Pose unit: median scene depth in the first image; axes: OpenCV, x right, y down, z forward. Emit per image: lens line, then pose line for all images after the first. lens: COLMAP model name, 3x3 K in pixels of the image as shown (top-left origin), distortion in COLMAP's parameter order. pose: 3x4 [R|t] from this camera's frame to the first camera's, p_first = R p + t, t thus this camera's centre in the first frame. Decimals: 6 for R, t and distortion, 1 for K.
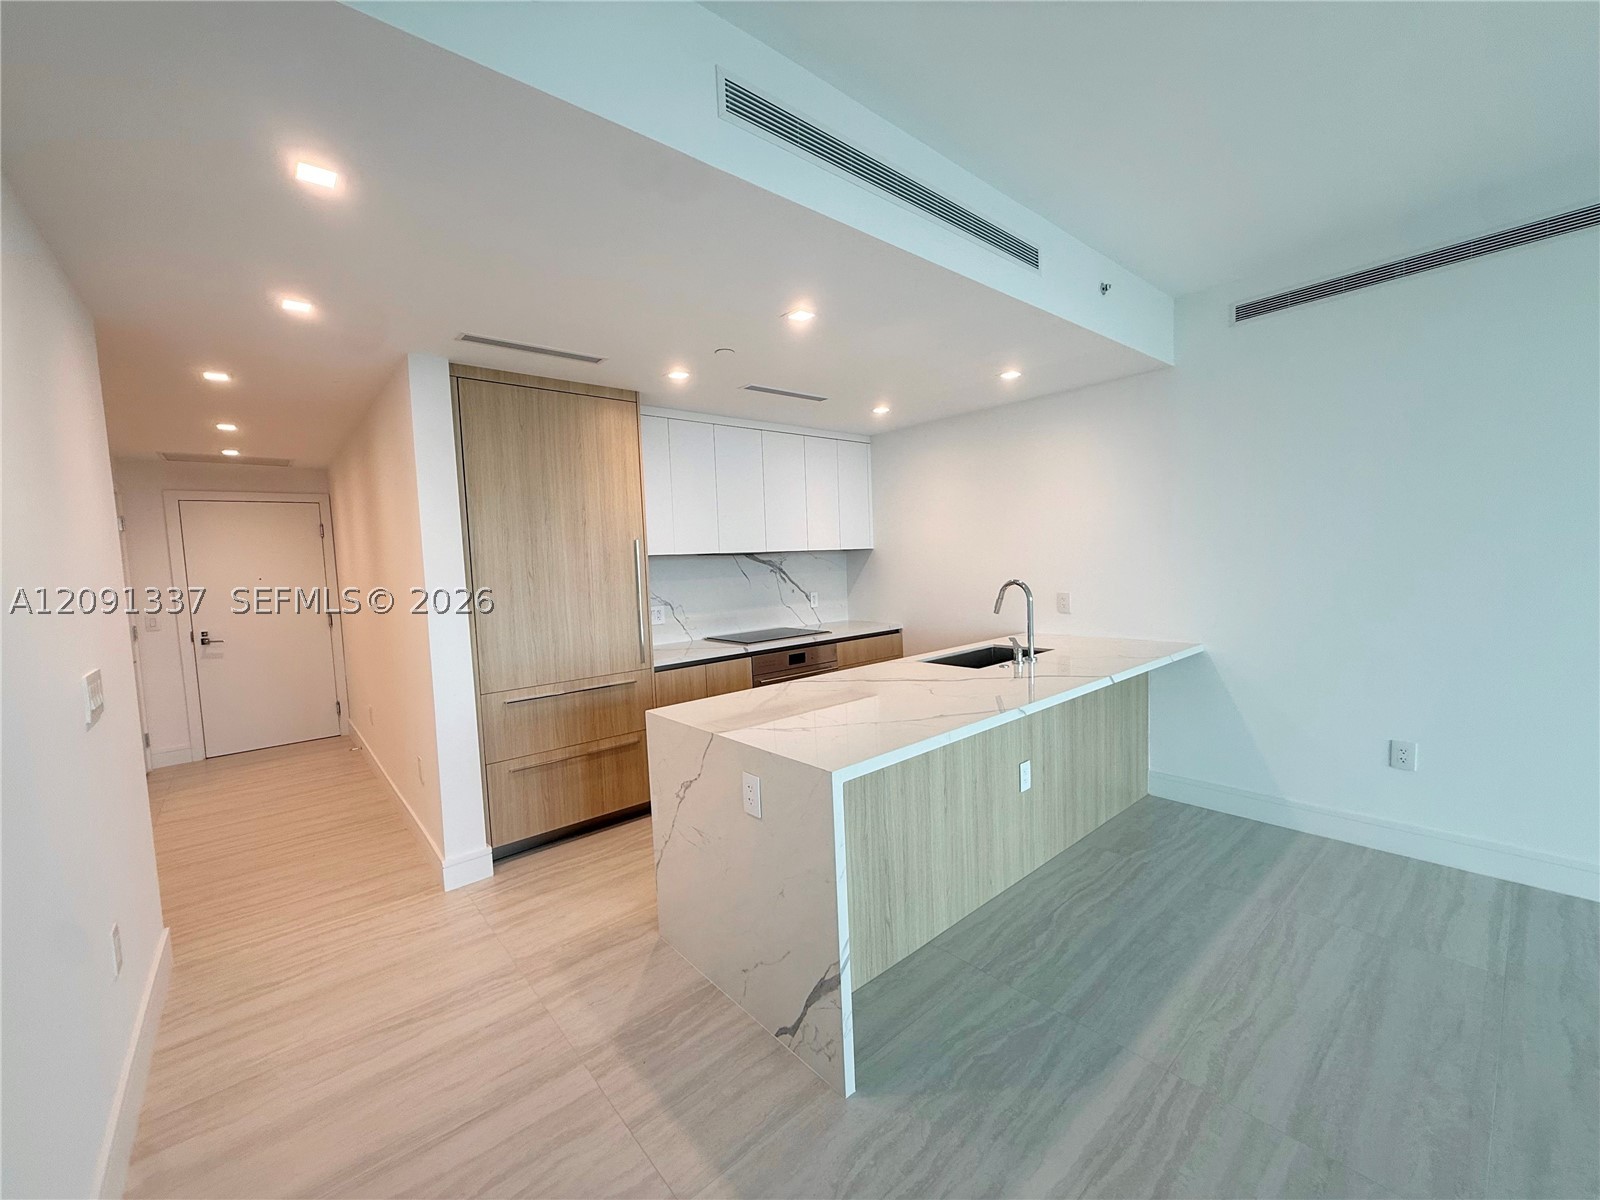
lens RADIAL K [[634.7, 0, 797.0], [0, 634.7, 604.7], [0, 0, 1]] dist [-0.001528, 0.000724]
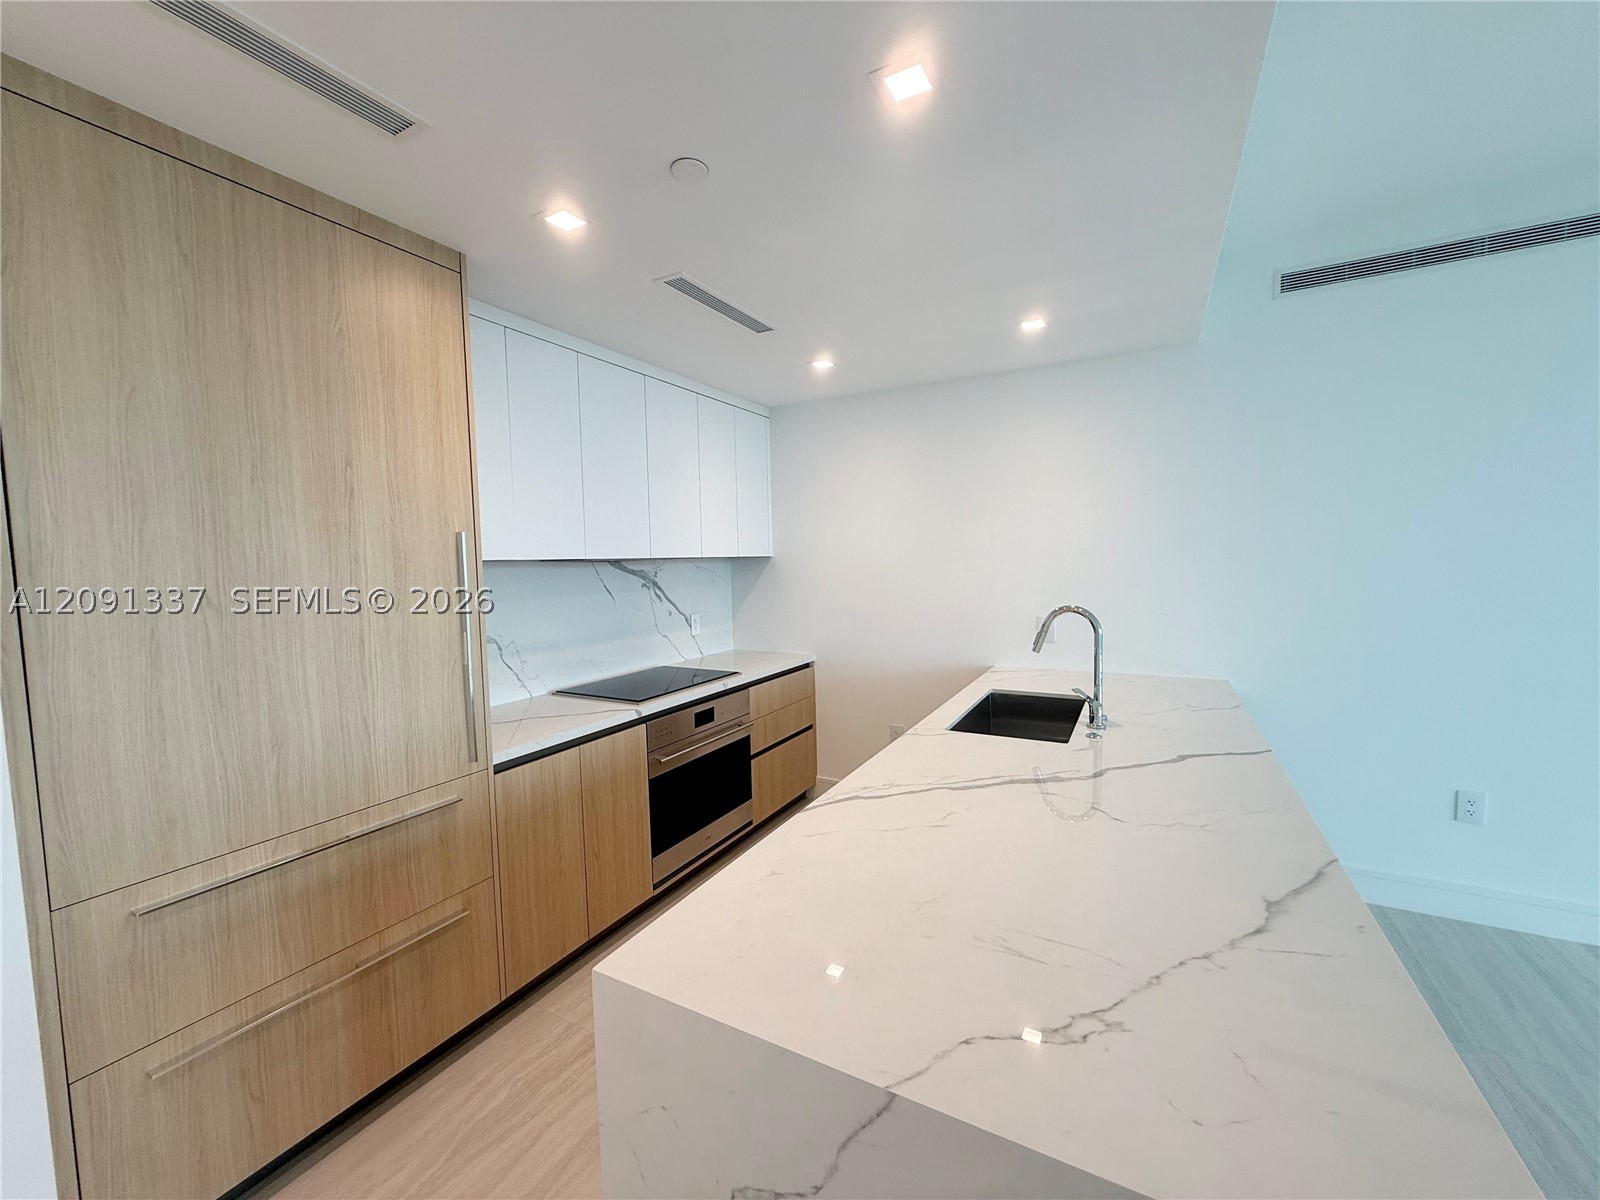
lens RADIAL K [[634.7, 0, 795.0], [0, 634.7, 604.3], [0, 0, 1]] dist [-0.001528, 0.000724]
pose [[0.937423, -0.005362, 0.348152, -0.194637], [0.009032, 0.999919, -0.008917, -0.038028], [-0.348076, 0.011504, 0.937396, 0.450323]]
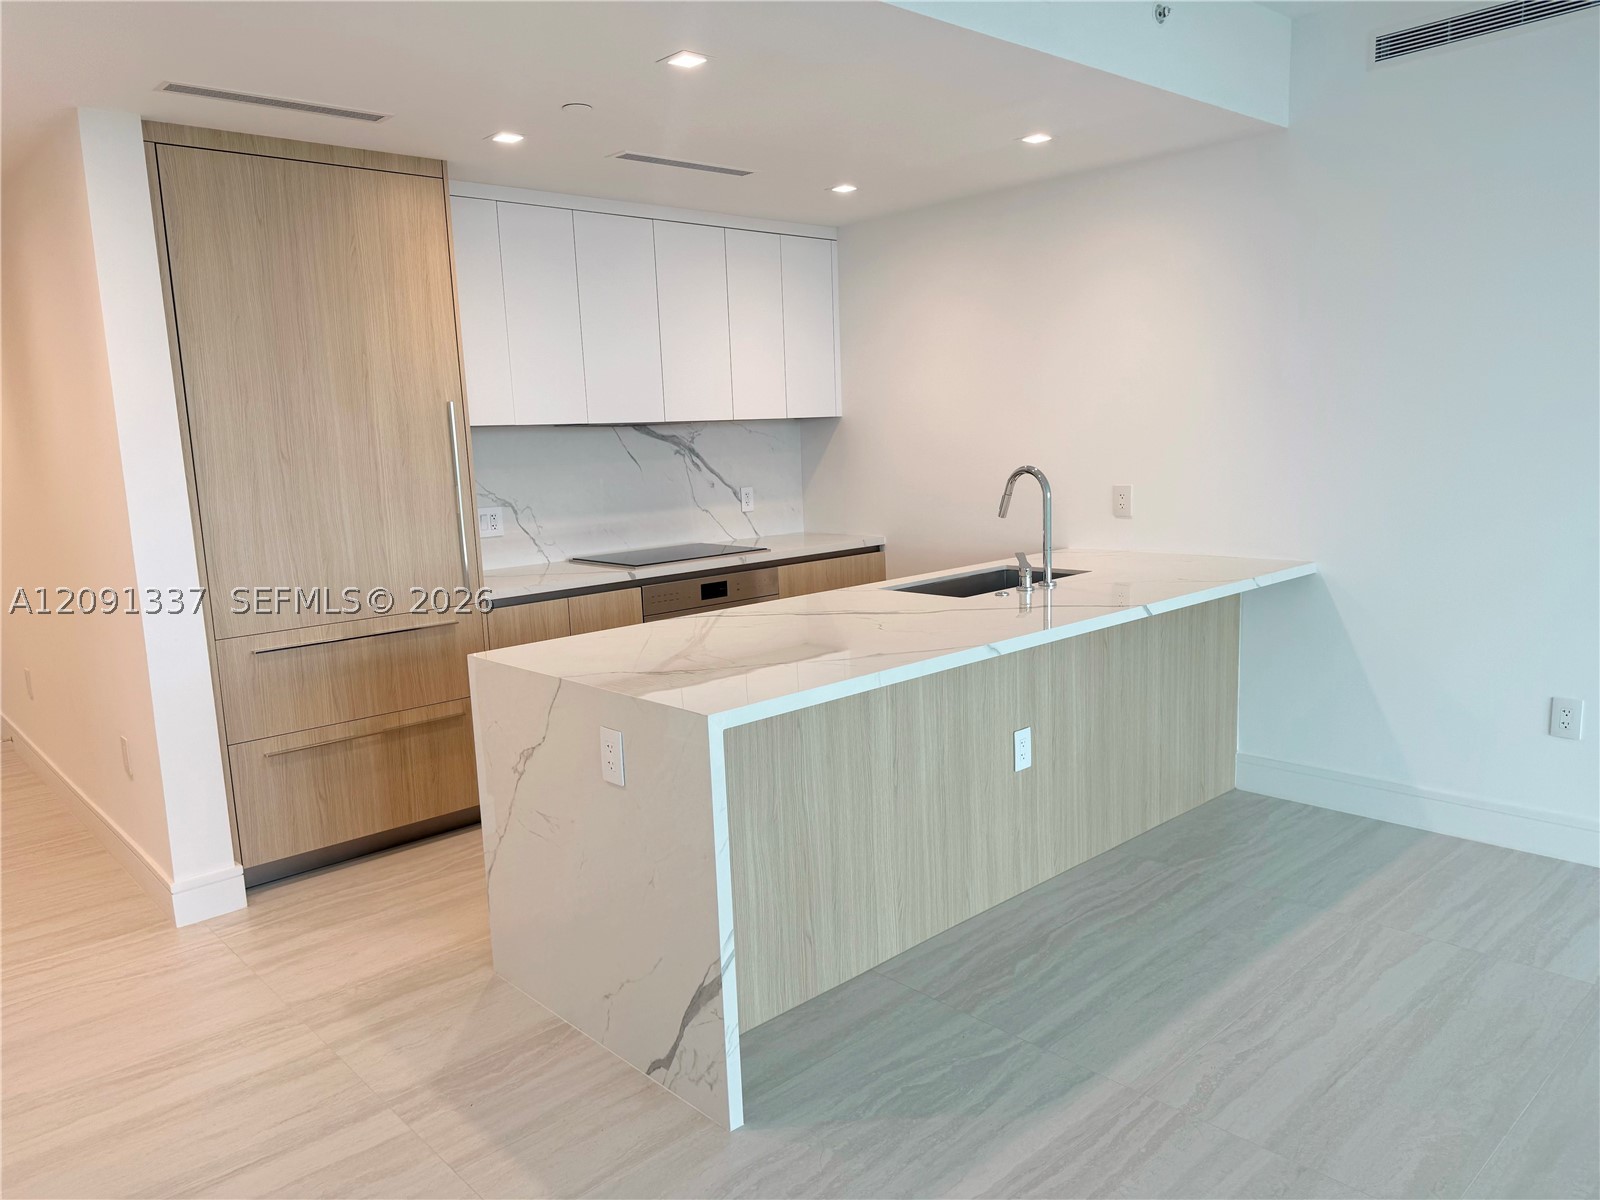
lens RADIAL K [[1124.7, 0, 797.2], [0, 1124.7, 615.7], [0, 0, 1]] dist [0.059756, -0.088919]
pose [[0.999375, -0.004213, 0.035098, 0.060145], [0.000986, 0.995808, 0.091468, 0.009204], [-0.035336, -0.091376, 0.995189, -0.180510]]
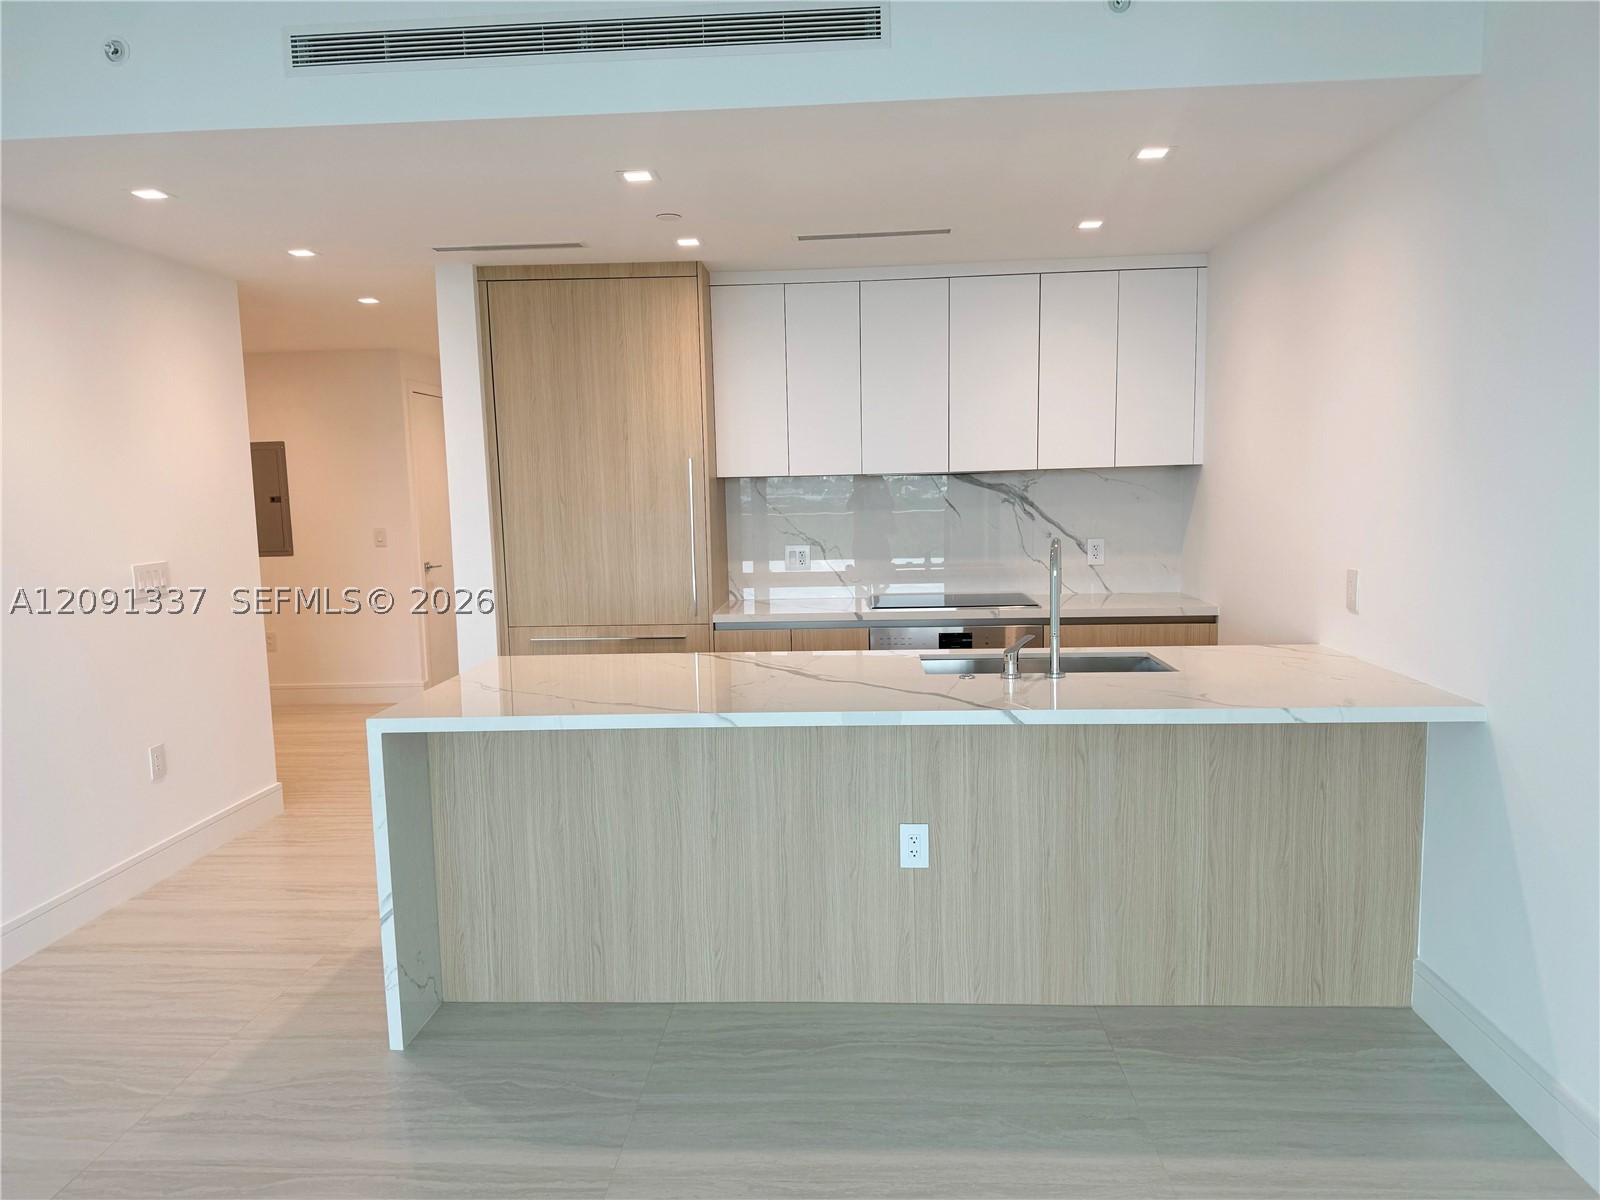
lens RADIAL K [[1124.7, 0, 800.4], [0, 1124.7, 621.9], [0, 0, 1]] dist [0.059756, -0.088919]
pose [[0.720408, 0.110089, -0.684758, 0.897781], [-0.055431, 0.993303, 0.101377, -0.054852], [0.691332, -0.035076, 0.721685, 0.098255]]
